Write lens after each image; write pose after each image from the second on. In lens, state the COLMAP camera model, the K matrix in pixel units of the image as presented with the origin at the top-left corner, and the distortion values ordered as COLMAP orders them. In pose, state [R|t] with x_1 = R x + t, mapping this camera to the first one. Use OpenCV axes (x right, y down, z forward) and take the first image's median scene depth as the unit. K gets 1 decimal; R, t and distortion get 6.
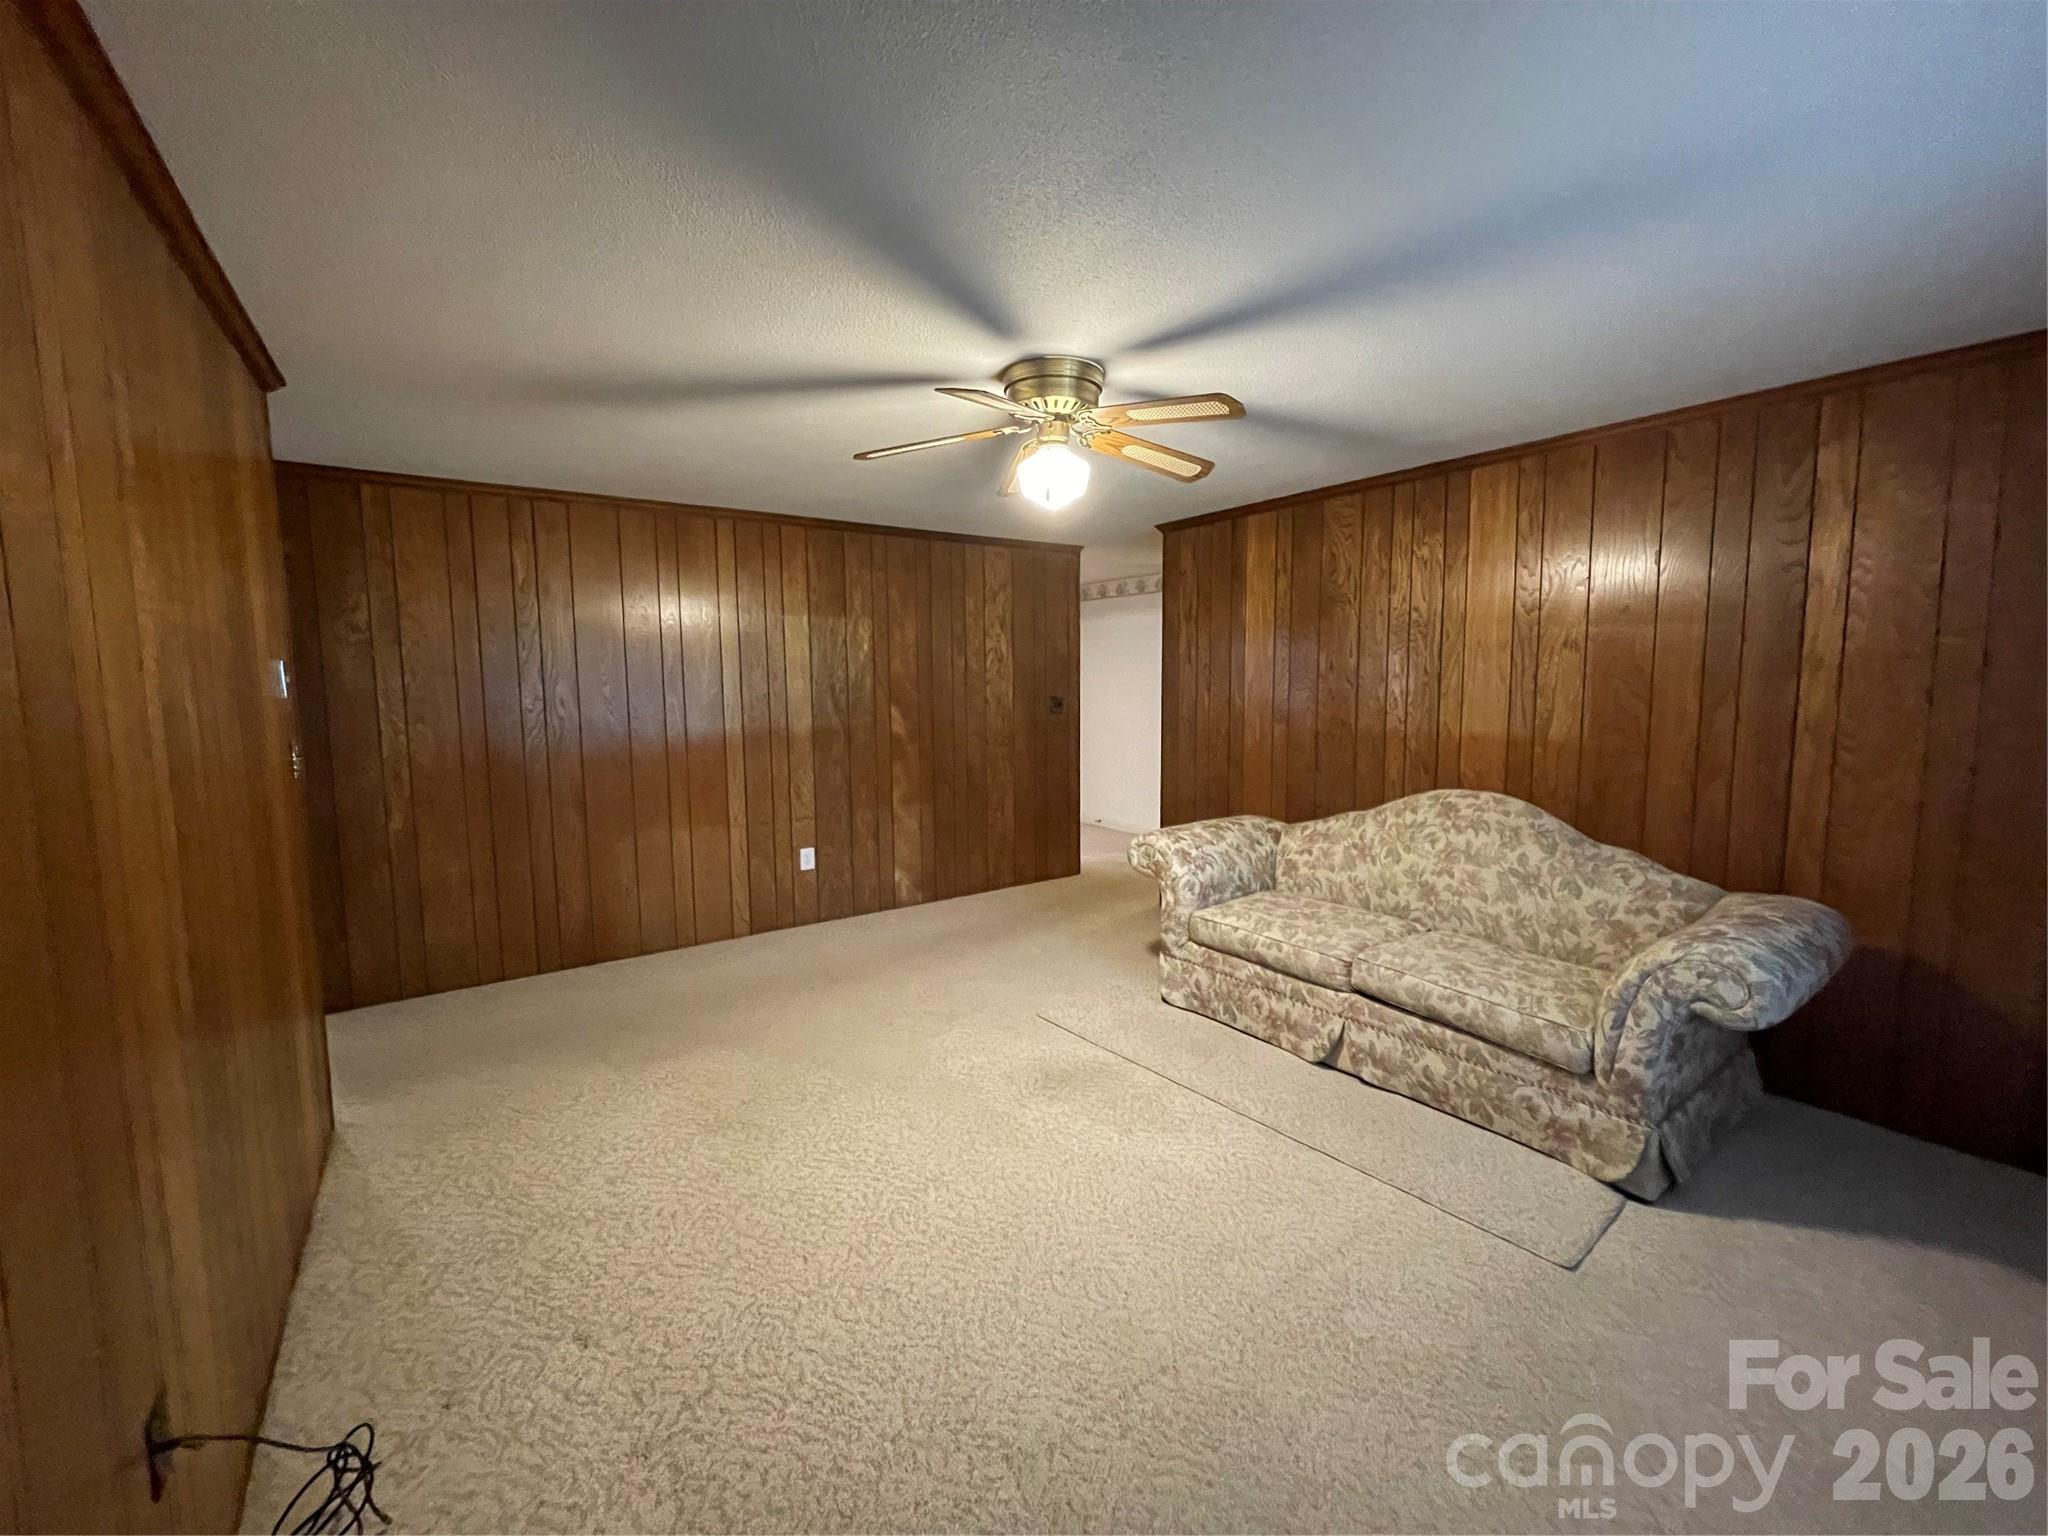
lens RADIAL K [[826.8, 0, 1016.8], [0, 826.8, 753.8], [0, 0, 1]] dist [0.001104, 0.000941]
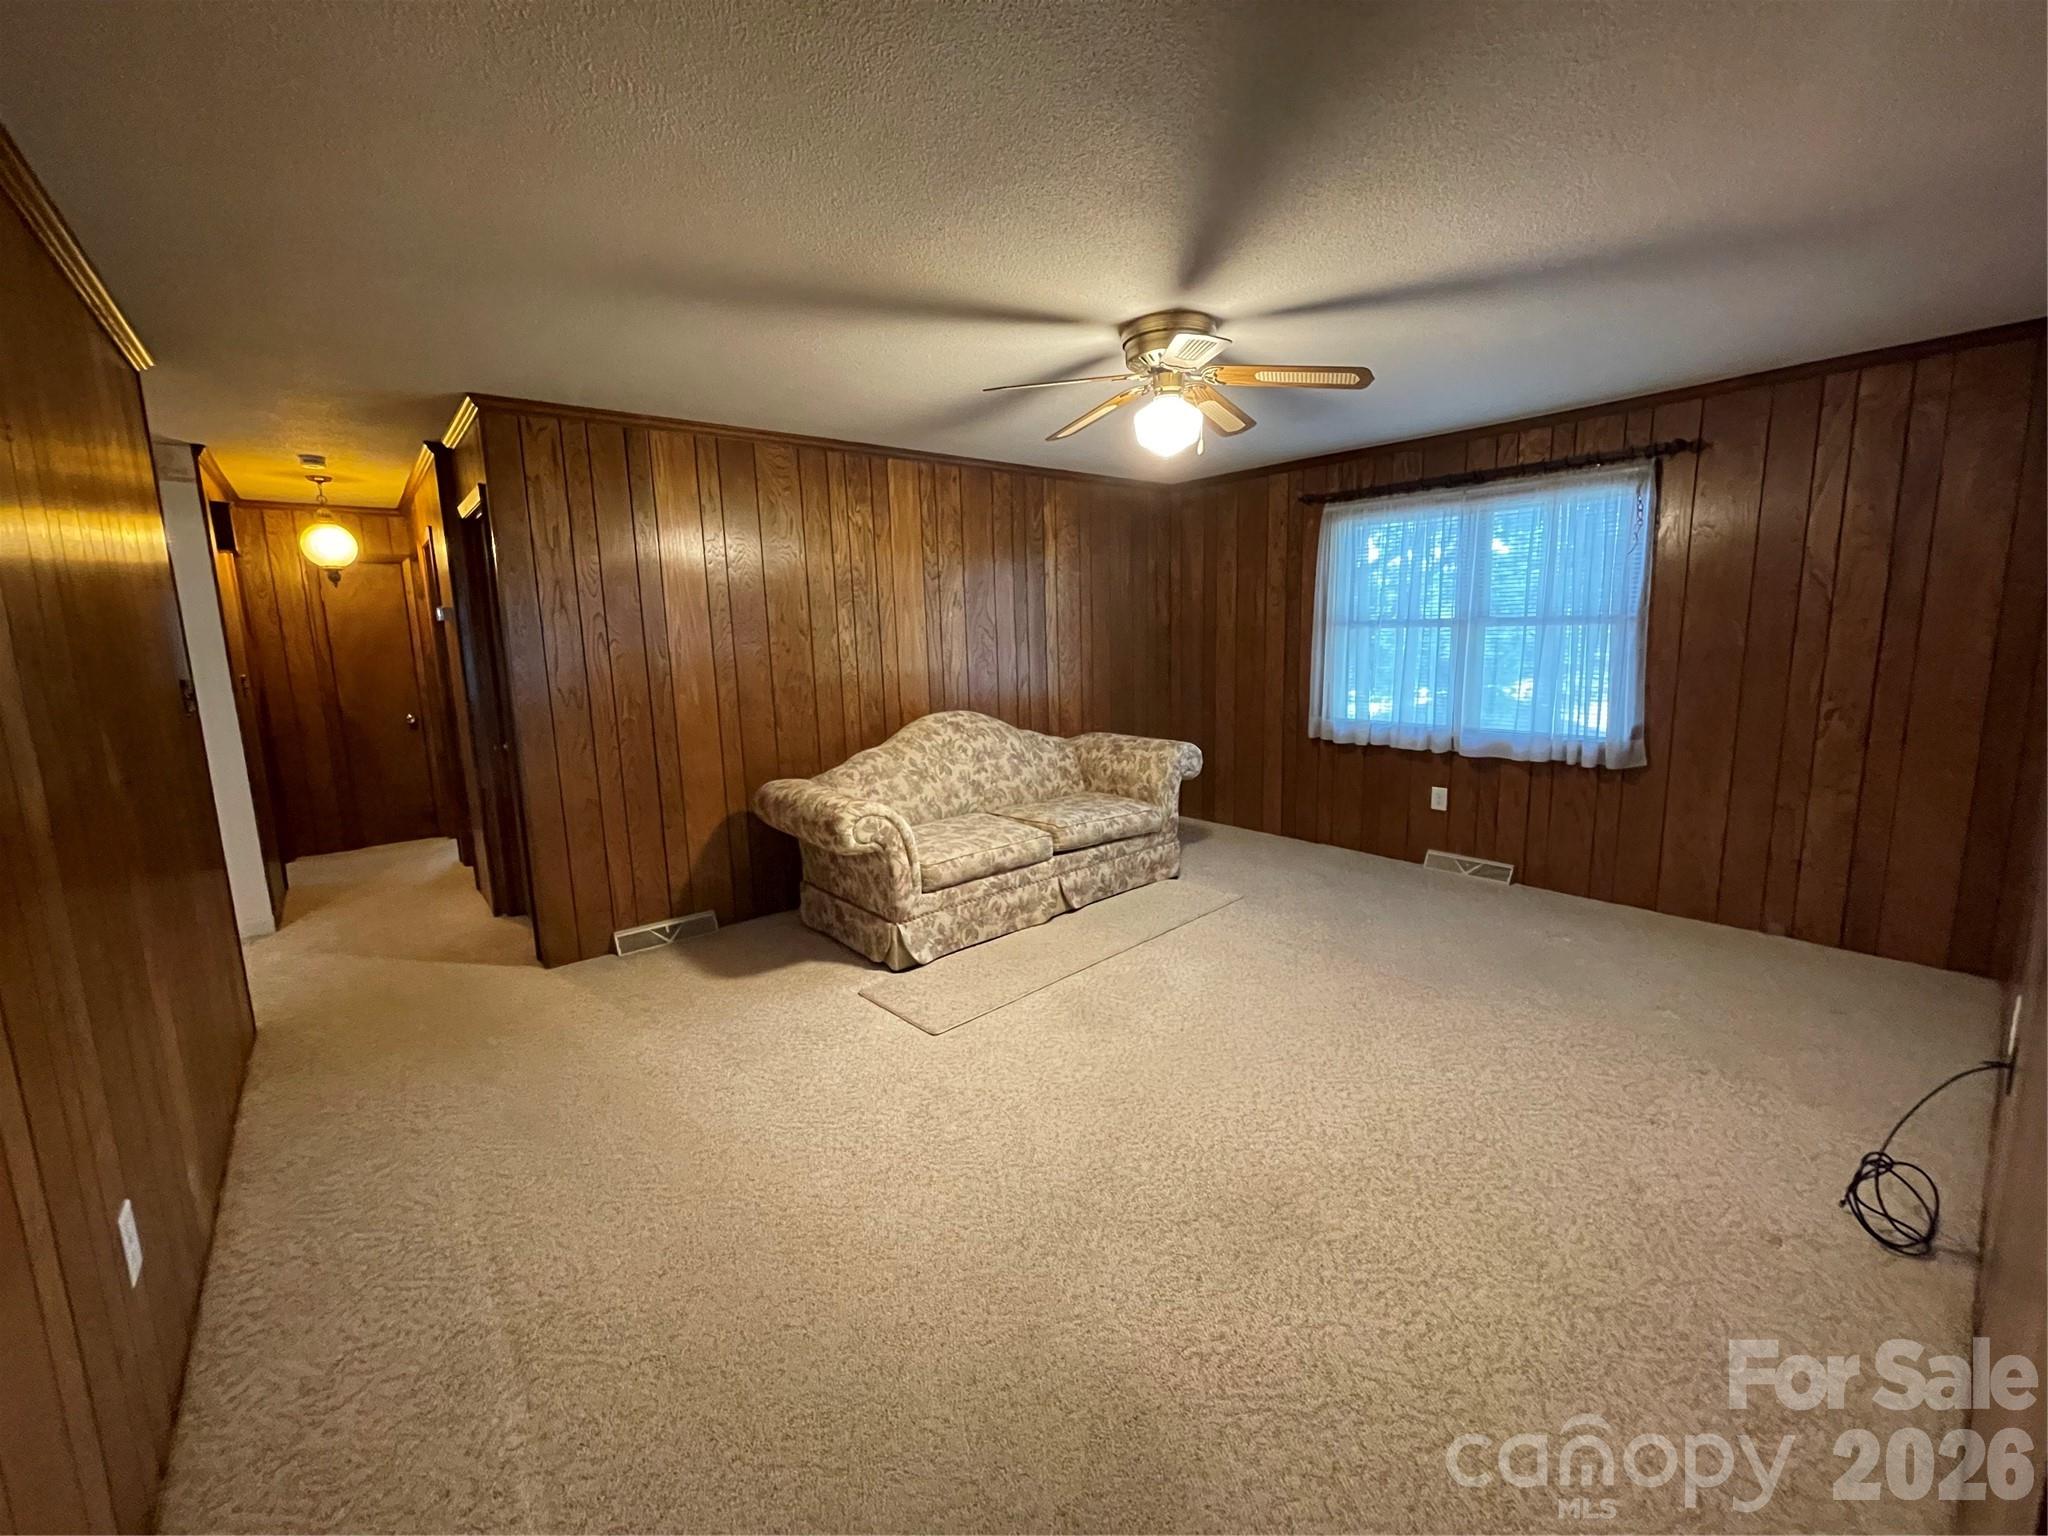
lens RADIAL K [[826.8, 0, 1009.0], [0, 826.8, 767.3], [0, 0, 1]] dist [0.001104, 0.000941]
pose [[-0.071253, -0.162435, 0.984143, -0.788729], [0.114851, 0.978753, 0.169861, -0.082854], [-0.990824, 0.125133, -0.051084, 0.977637]]
